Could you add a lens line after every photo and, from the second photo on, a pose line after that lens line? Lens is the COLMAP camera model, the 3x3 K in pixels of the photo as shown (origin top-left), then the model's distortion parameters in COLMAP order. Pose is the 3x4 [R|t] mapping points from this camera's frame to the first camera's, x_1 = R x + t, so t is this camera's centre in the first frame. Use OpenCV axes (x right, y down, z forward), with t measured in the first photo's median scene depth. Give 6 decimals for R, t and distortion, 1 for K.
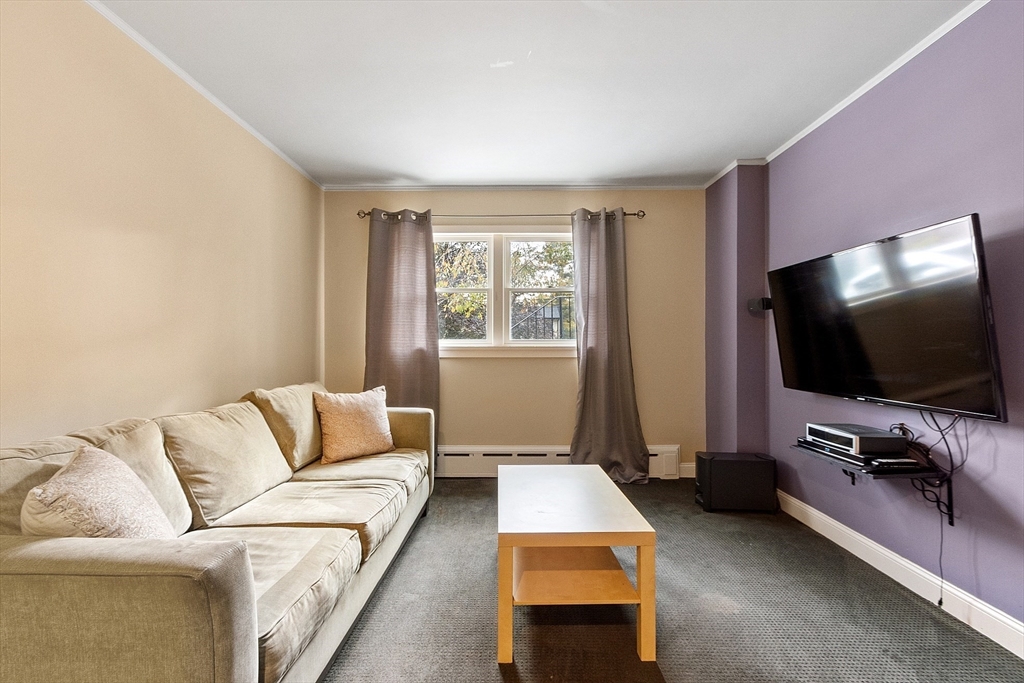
lens RADIAL K [[448.4, 0, 509.1], [0, 448.4, 345.2], [0, 0, 1]] dist [0.000024, -0.000068]
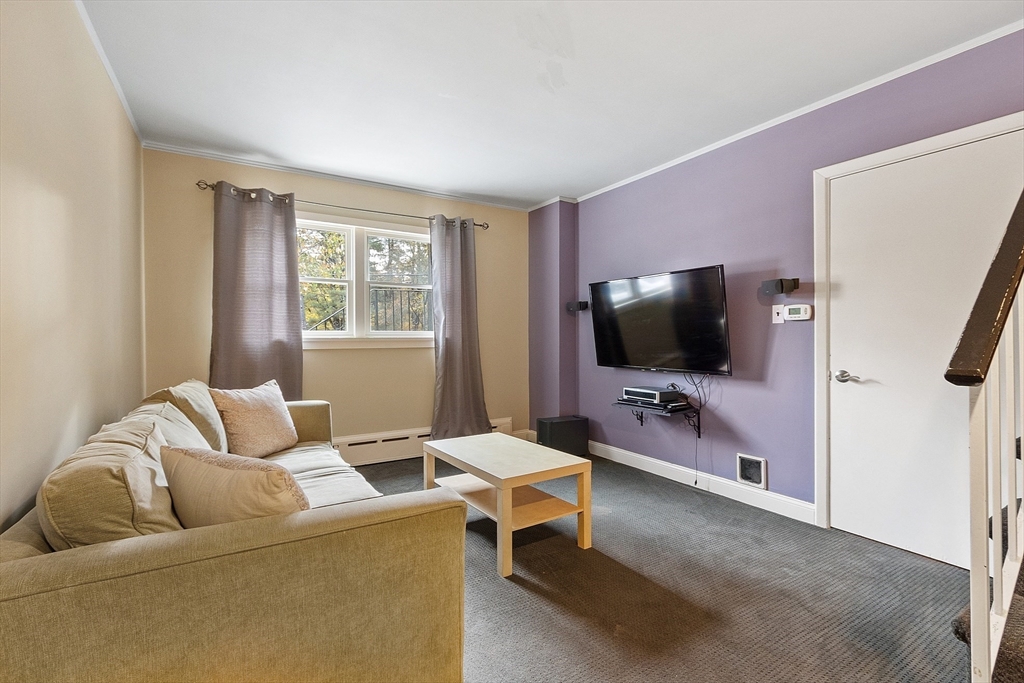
lens RADIAL K [[448.4, 0, 509.1], [0, 448.4, 345.2], [0, 0, 1]] dist [0.000024, -0.000068]
pose [[0.849974, -0.012164, 0.526684, -0.299105], [0.002966, 0.999828, 0.018305, 0.001963], [-0.526816, -0.013997, 0.849864, -0.049863]]
